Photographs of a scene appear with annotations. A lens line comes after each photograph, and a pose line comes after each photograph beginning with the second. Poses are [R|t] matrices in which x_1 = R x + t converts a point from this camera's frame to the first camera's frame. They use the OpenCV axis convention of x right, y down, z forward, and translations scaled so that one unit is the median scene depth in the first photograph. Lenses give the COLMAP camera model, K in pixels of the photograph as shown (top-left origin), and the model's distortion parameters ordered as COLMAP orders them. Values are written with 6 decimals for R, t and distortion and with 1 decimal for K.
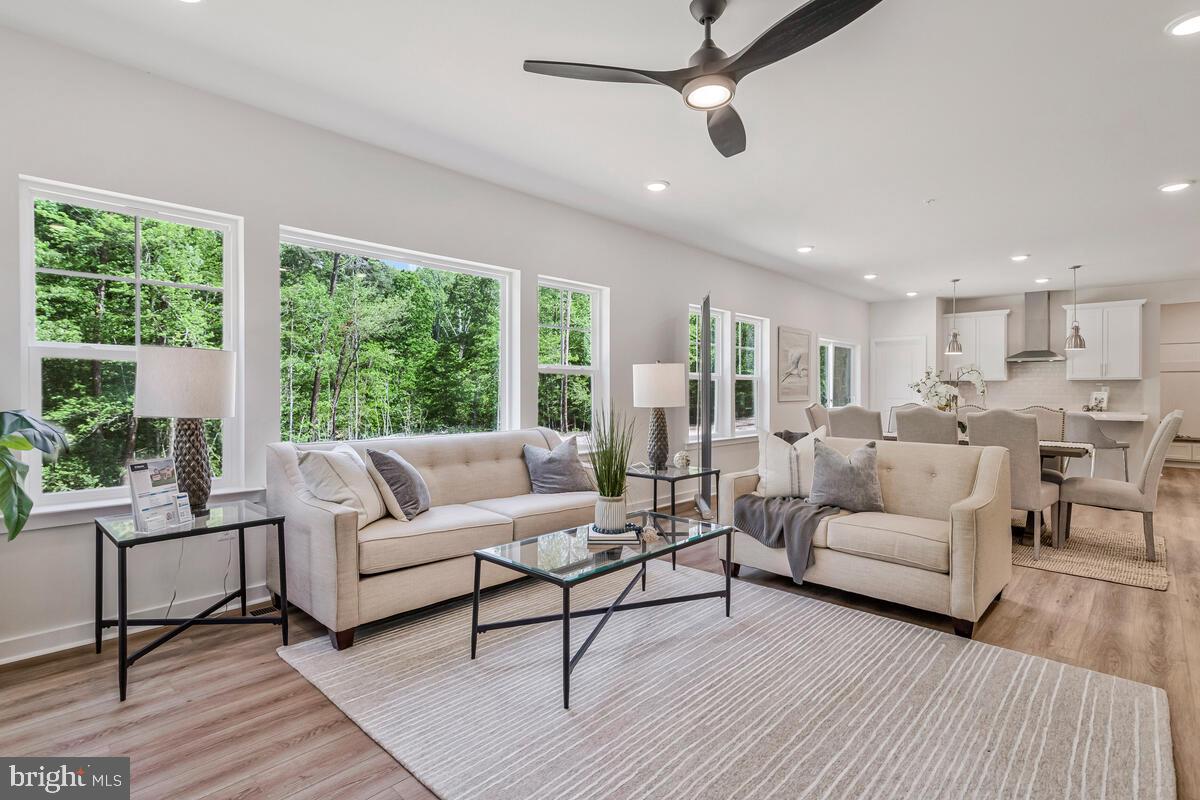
lens RADIAL K [[561.2, 0, 600.3], [0, 561.2, 389.9], [0, 0, 1]] dist [0.002539, 0.000663]
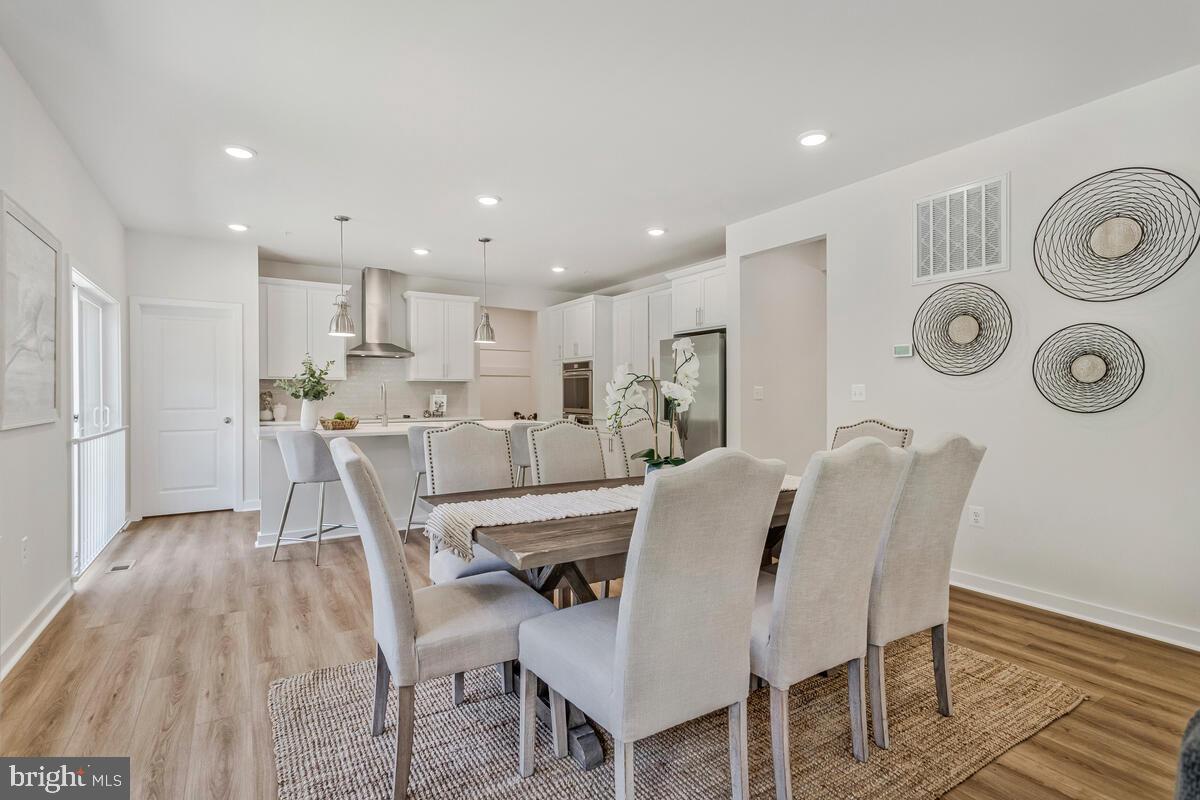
lens RADIAL K [[561.2, 0, 600.3], [0, 561.2, 389.9], [0, 0, 1]] dist [0.002539, 0.000663]
pose [[0.217591, 0.002797, 0.976036, 0.074813], [0.004740, 0.999981, -0.003922, 0.000638], [-0.976028, 0.005480, 0.217574, 0.534454]]
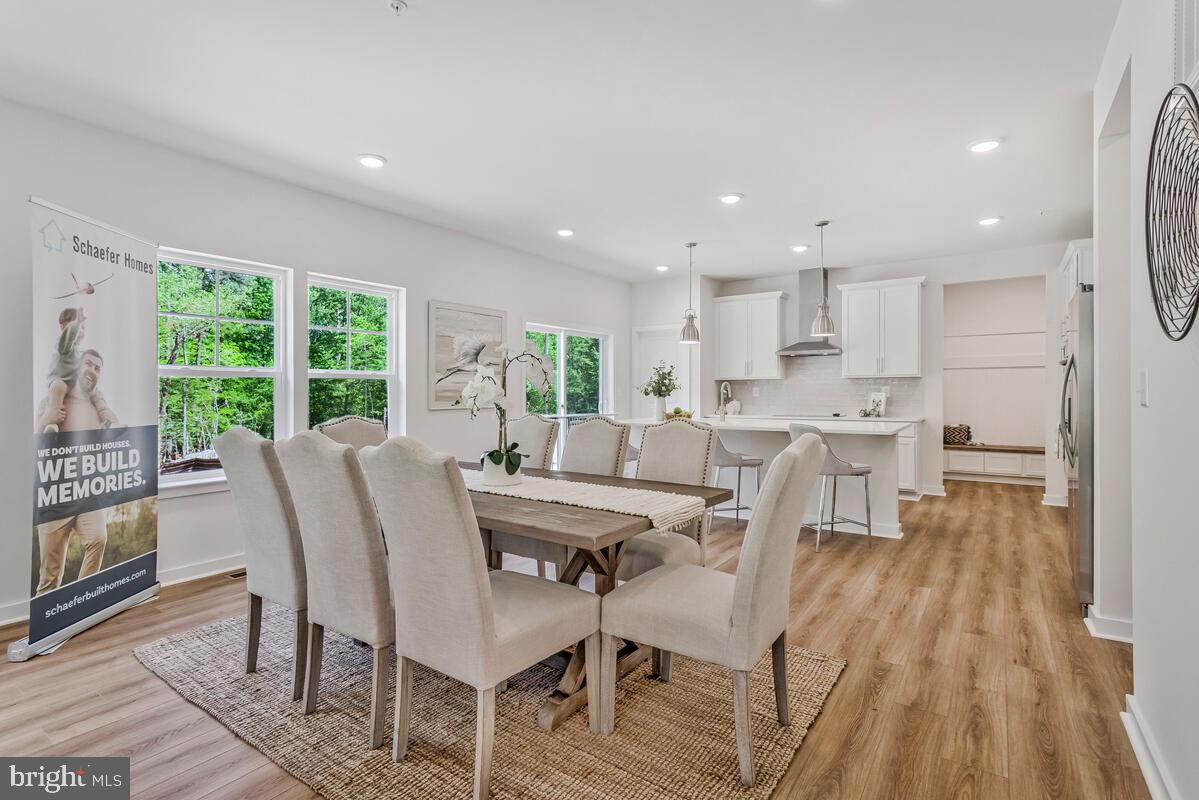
lens RADIAL K [[562.9, 0, 599.5], [0, 562.9, 400.0], [0, 0, 1]] dist [-0.000855, 0.000147]
pose [[0.989507, -0.010710, 0.144088, 0.361264], [0.009545, 0.999916, 0.008779, 0.003353], [-0.144170, -0.007312, 0.989526, 0.248820]]
